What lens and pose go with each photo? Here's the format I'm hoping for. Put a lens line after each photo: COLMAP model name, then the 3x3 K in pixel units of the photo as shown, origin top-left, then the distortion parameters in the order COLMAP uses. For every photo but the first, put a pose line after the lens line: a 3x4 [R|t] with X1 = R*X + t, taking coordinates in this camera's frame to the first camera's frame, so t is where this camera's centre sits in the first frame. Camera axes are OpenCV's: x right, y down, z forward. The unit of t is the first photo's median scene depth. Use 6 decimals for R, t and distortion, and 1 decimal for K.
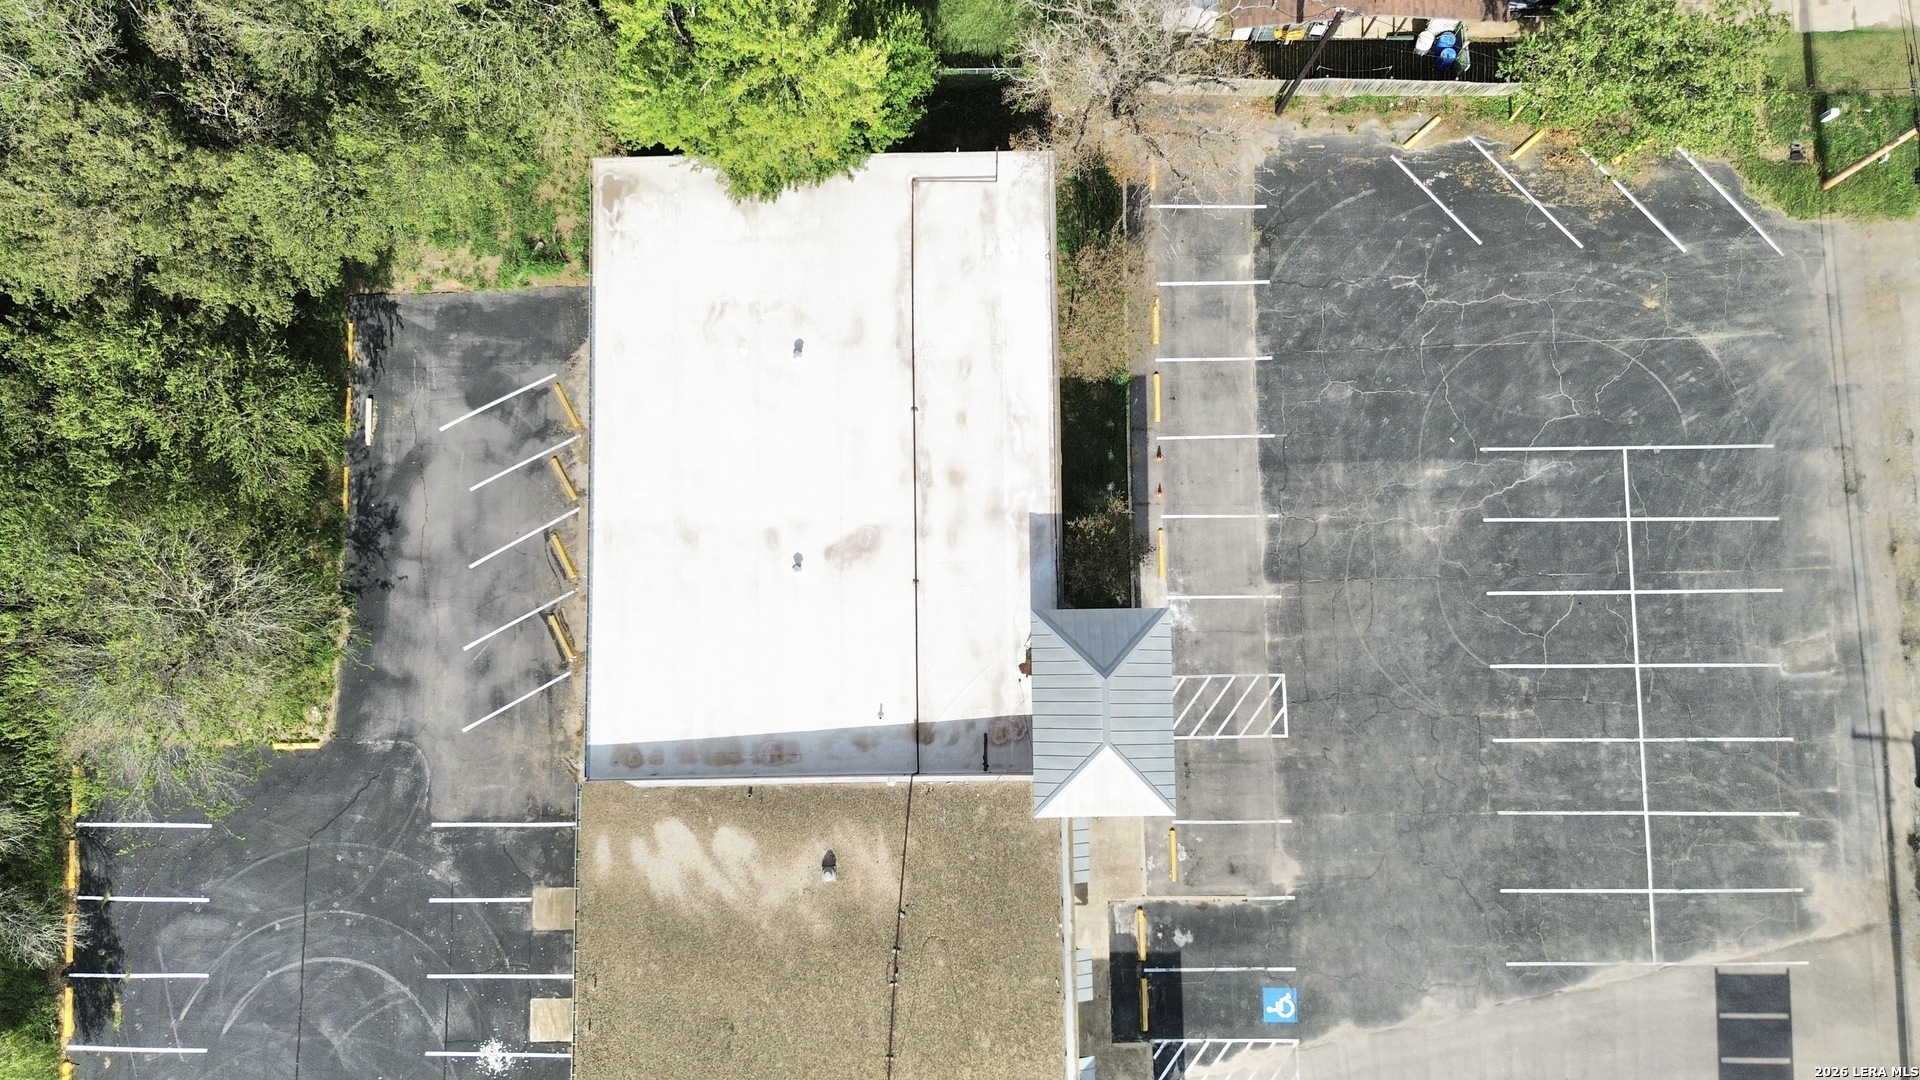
lens RADIAL K [[1355.4, 0, 967.3], [0, 1355.4, 540.0], [0, 0, 1]] dist [0.047754, -0.028568]
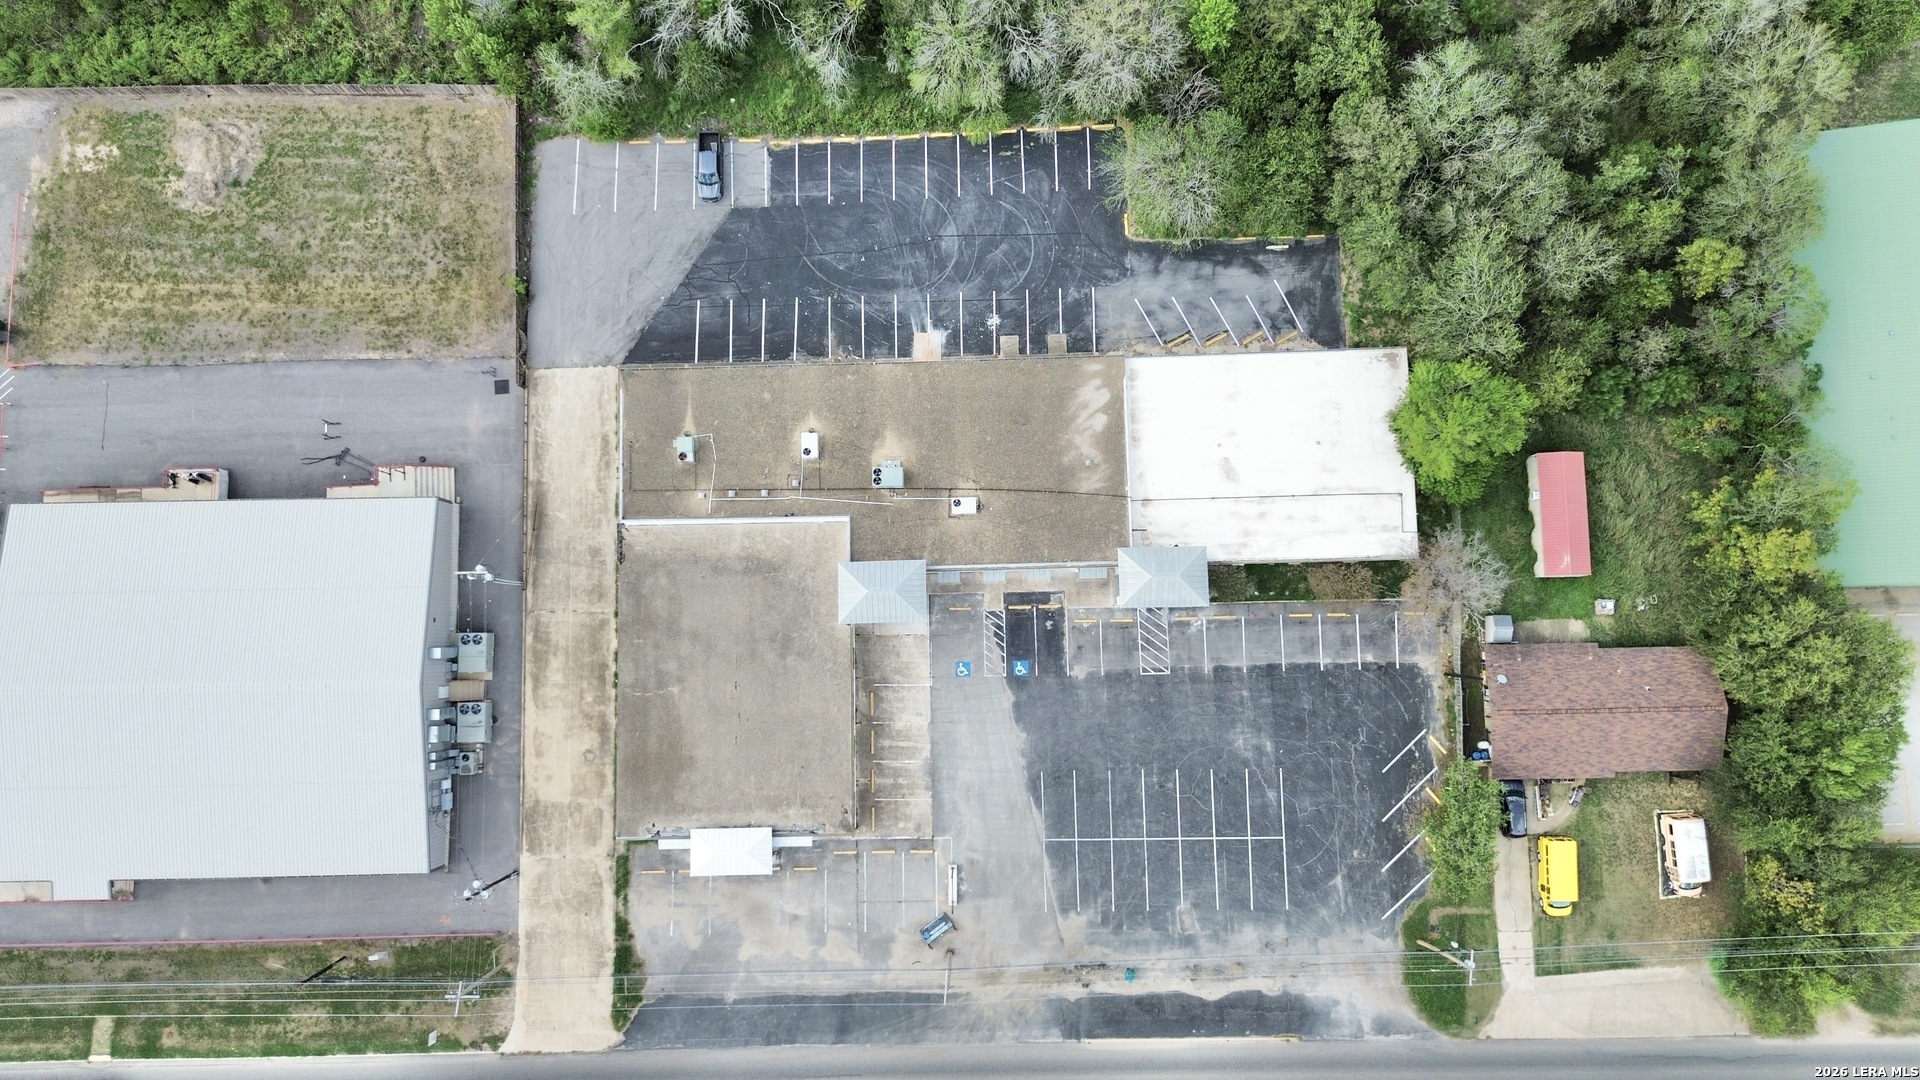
lens RADIAL K [[1355.4, 0, 947.2], [0, 1355.4, 525.4], [0, 0, 1]] dist [0.047754, -0.028568]
pose [[0.012069, 0.996678, -0.080546, 0.167835], [-0.992416, 0.021795, 0.120980, 0.182543], [0.122334, 0.078475, 0.989382, -1.173143]]
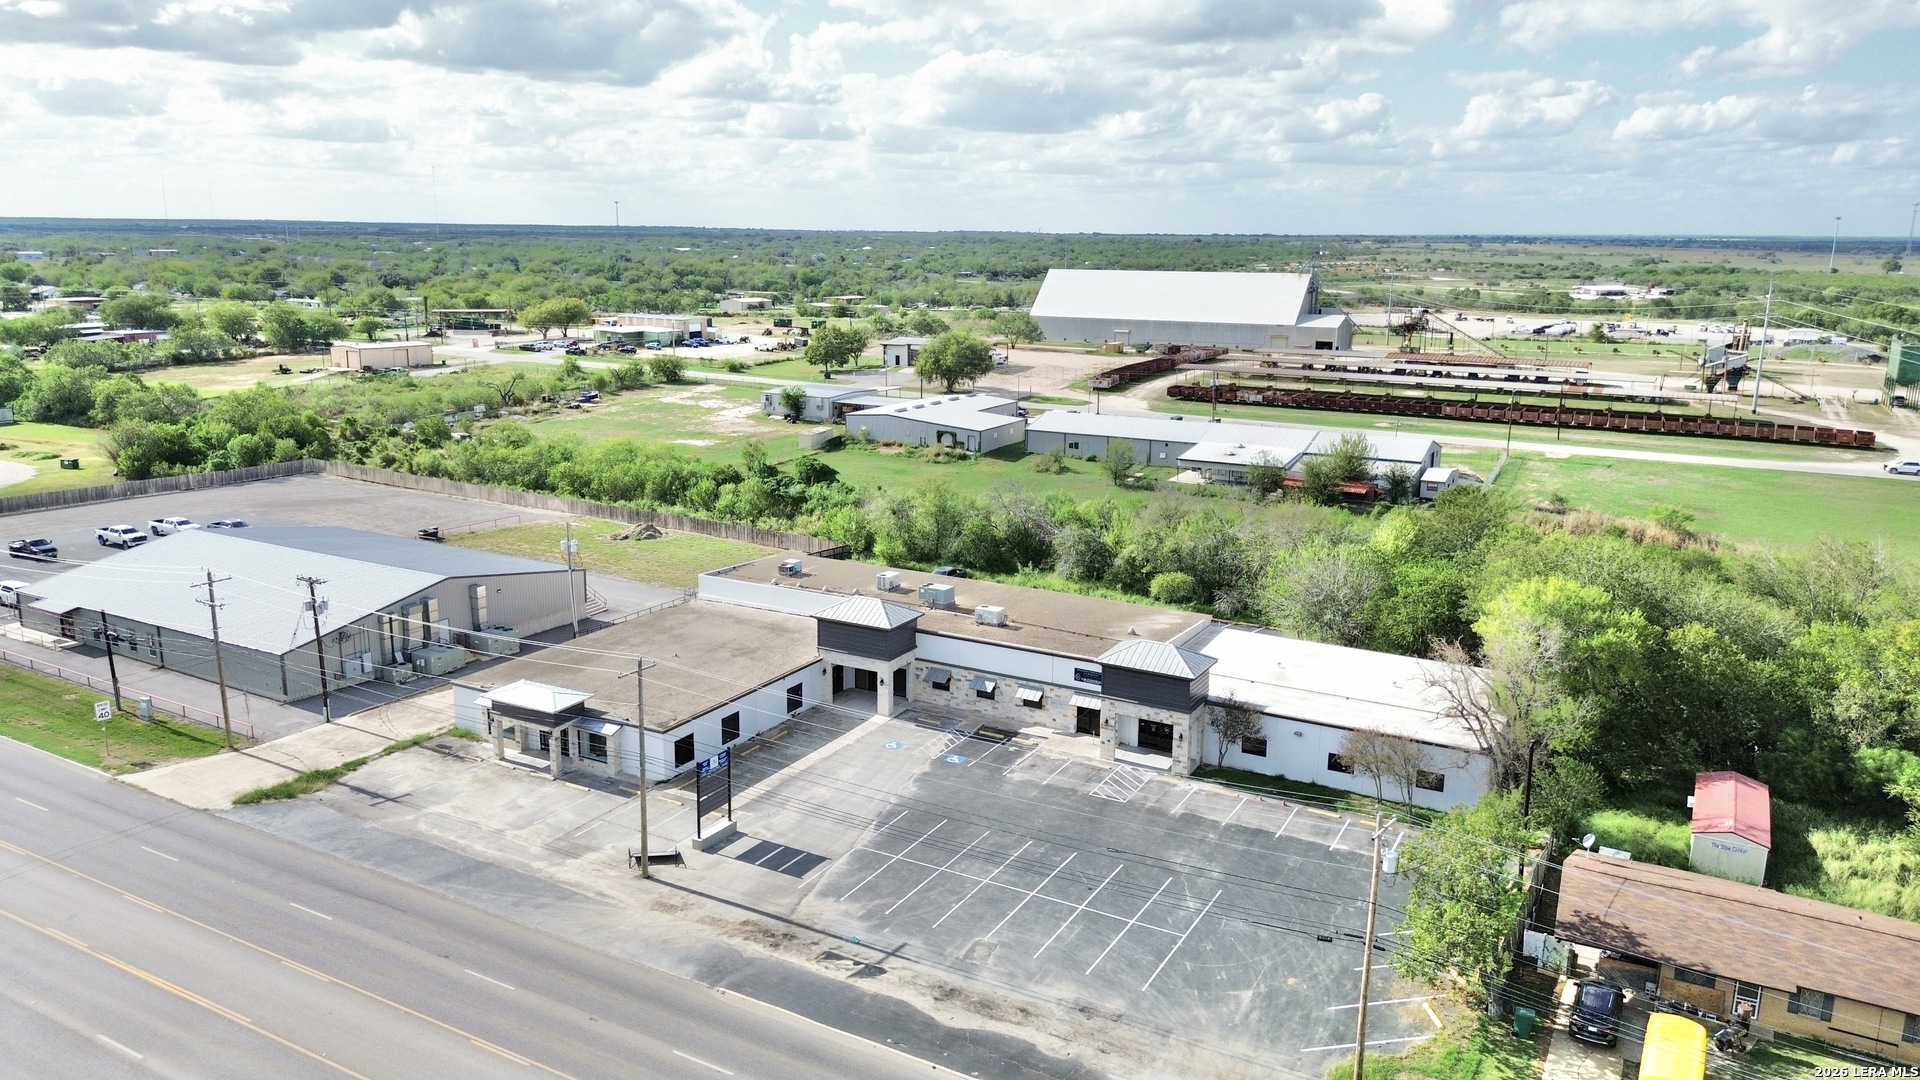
lens RADIAL K [[1355.4, 0, 961.6], [0, 1355.4, 536.4], [0, 0, 1]] dist [0.047754, -0.028568]
pose [[-0.493041, 0.205432, -0.845404, 1.601389], [-0.865255, -0.014374, 0.501126, -0.525875], [0.090796, 0.978566, 0.184838, 0.382920]]
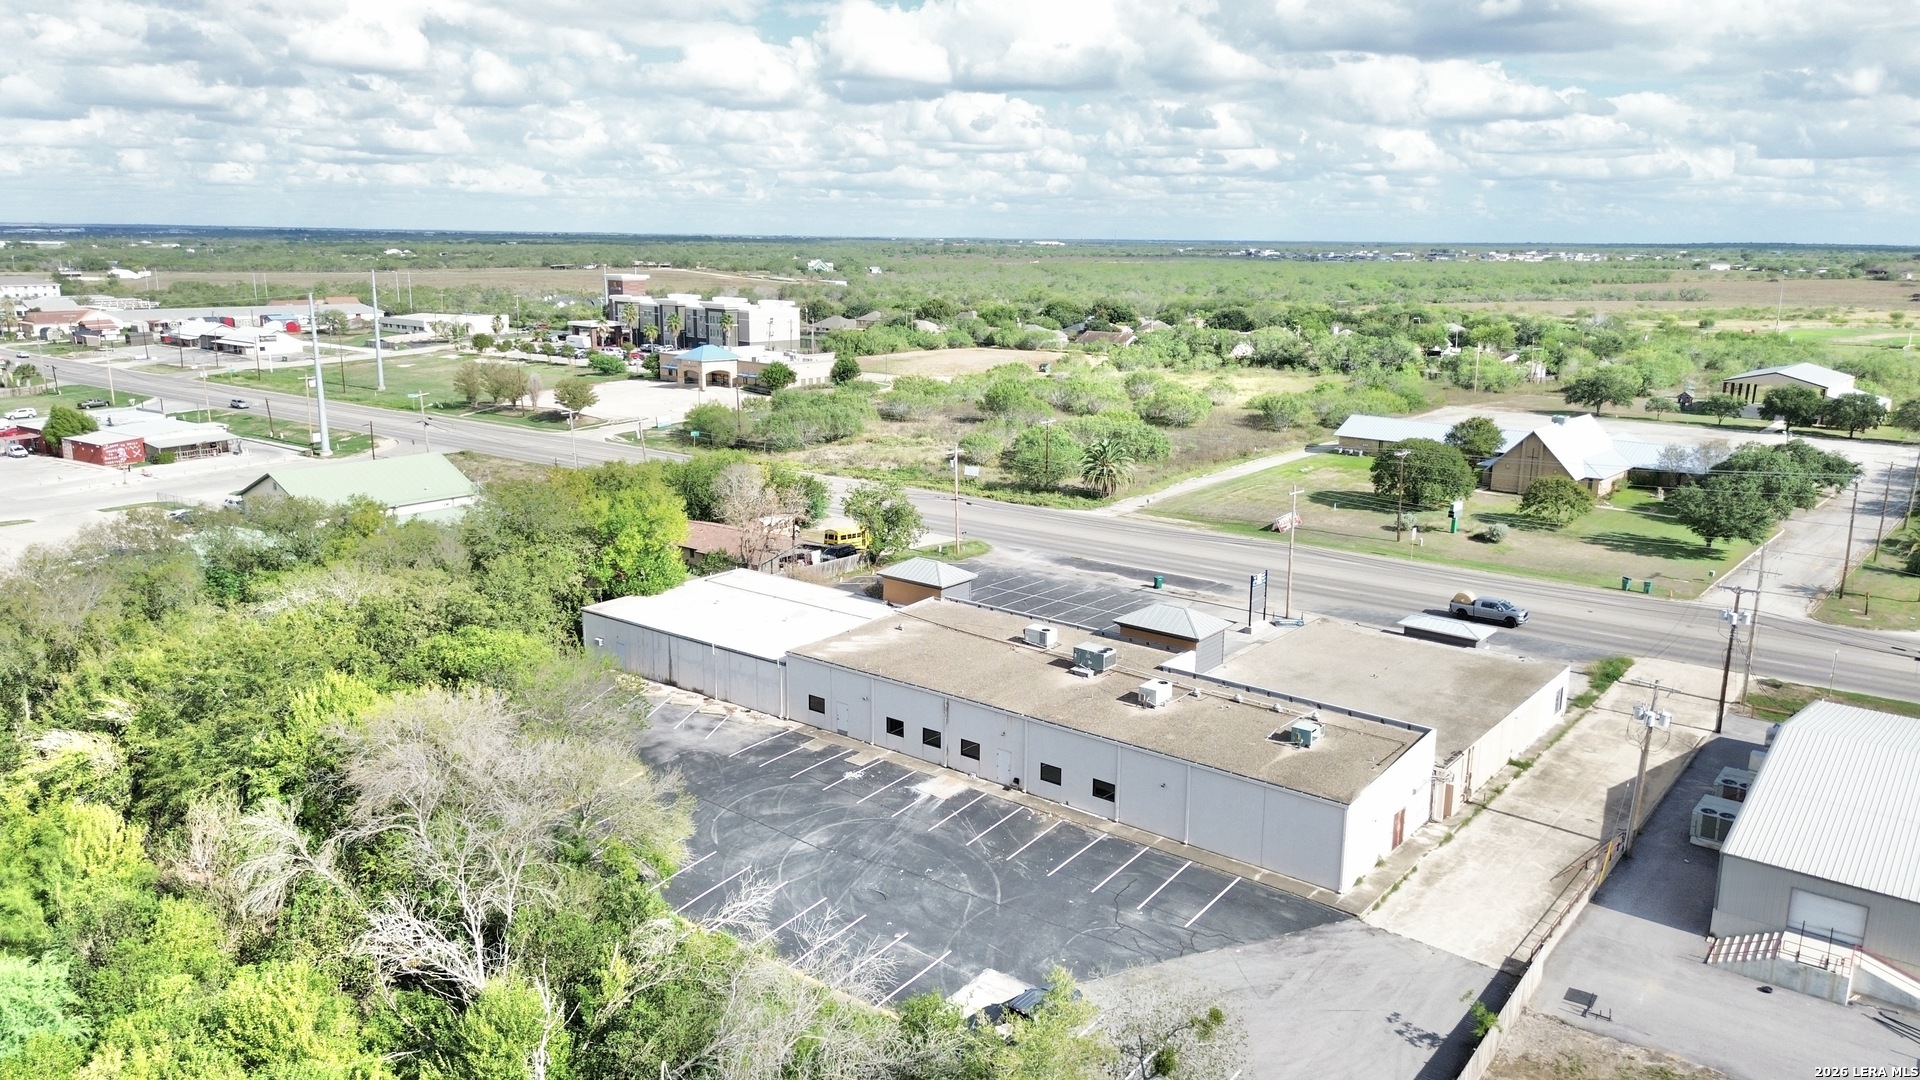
lens RADIAL K [[1355.4, 0, 958.0], [0, 1355.4, 540.9], [0, 0, 1]] dist [0.047754, -0.028568]
pose [[0.632113, -0.154745, 0.759267, -1.448542], [0.769230, 0.243383, -0.590804, 1.355900], [-0.093368, 0.957507, 0.272880, 0.245175]]
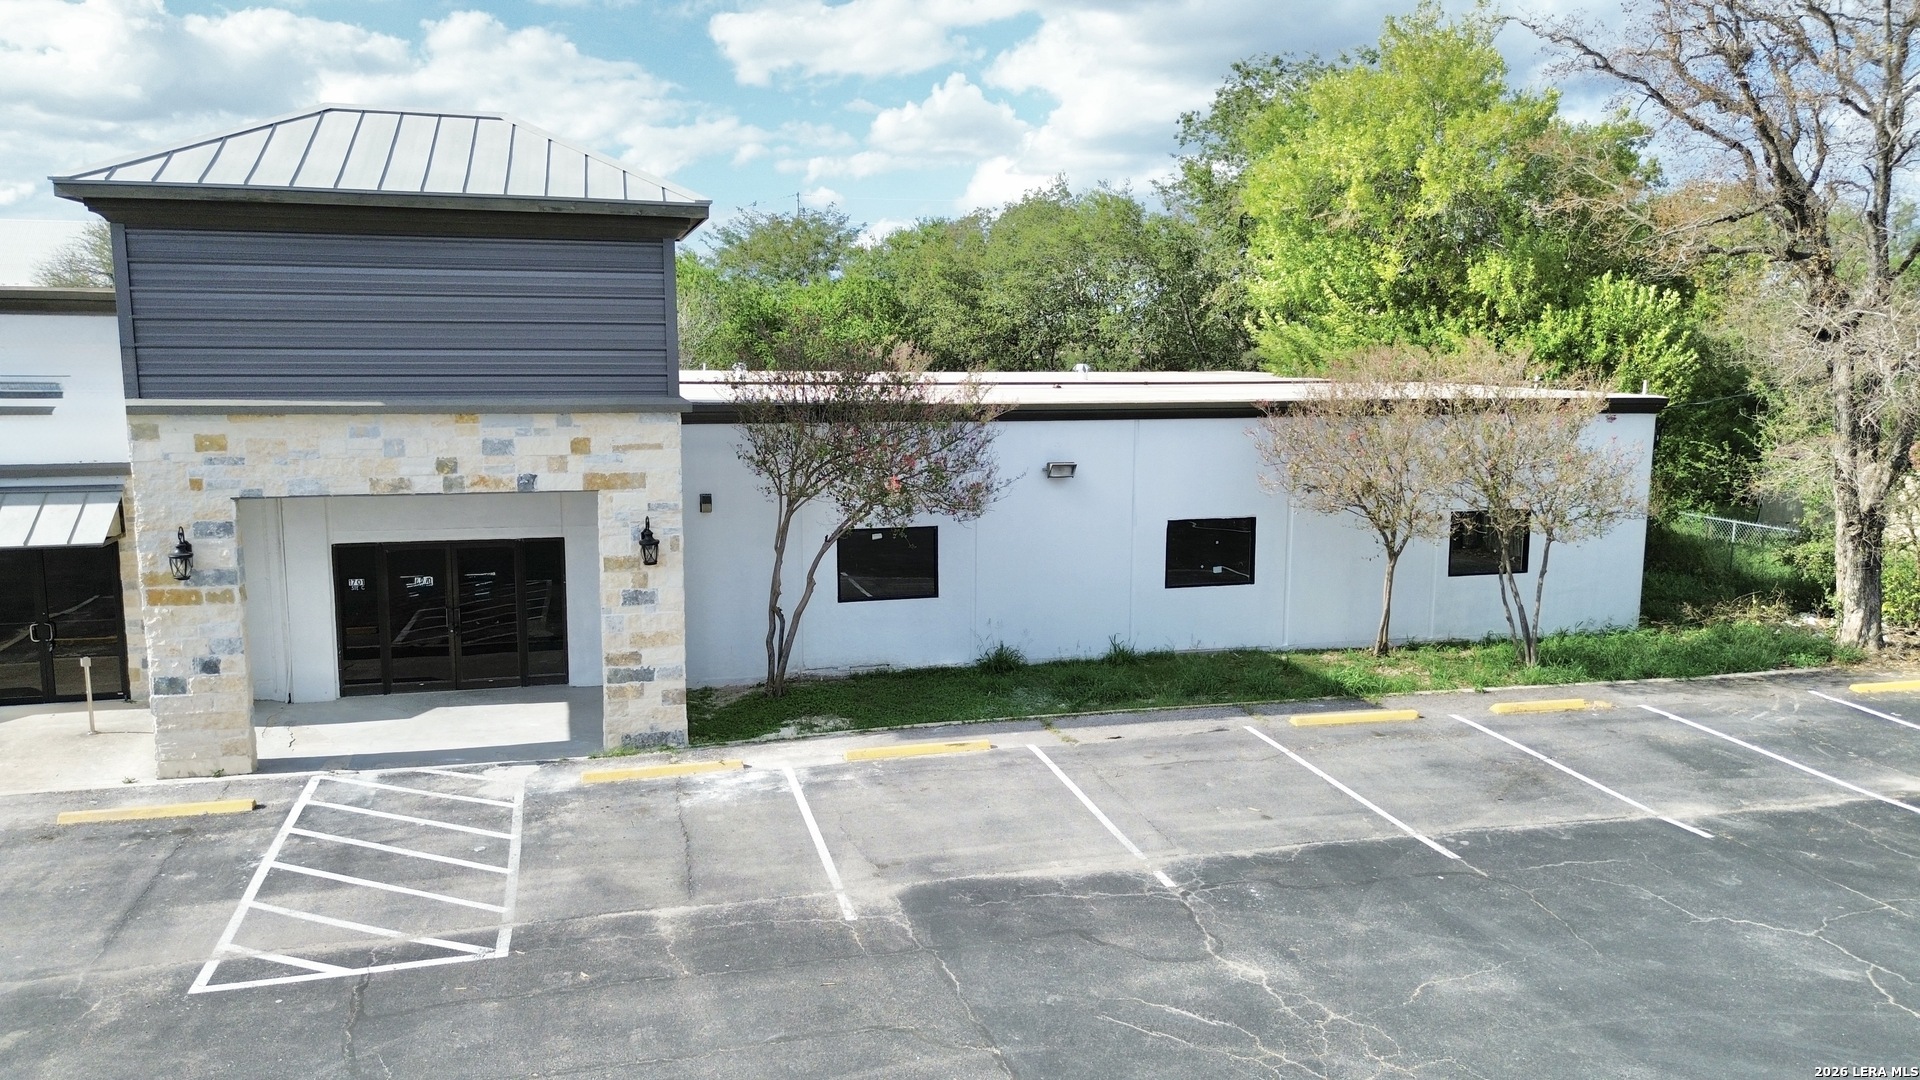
lens RADIAL K [[1355.4, 0, 960.0], [0, 1355.4, 529.4], [0, 0, 1]] dist [0.047754, -0.028568]
pose [[0.251597, 0.165824, -0.953521, 0.450710], [-0.963532, 0.135686, -0.230641, 0.069122], [0.091133, 0.976776, 0.193914, 0.891593]]
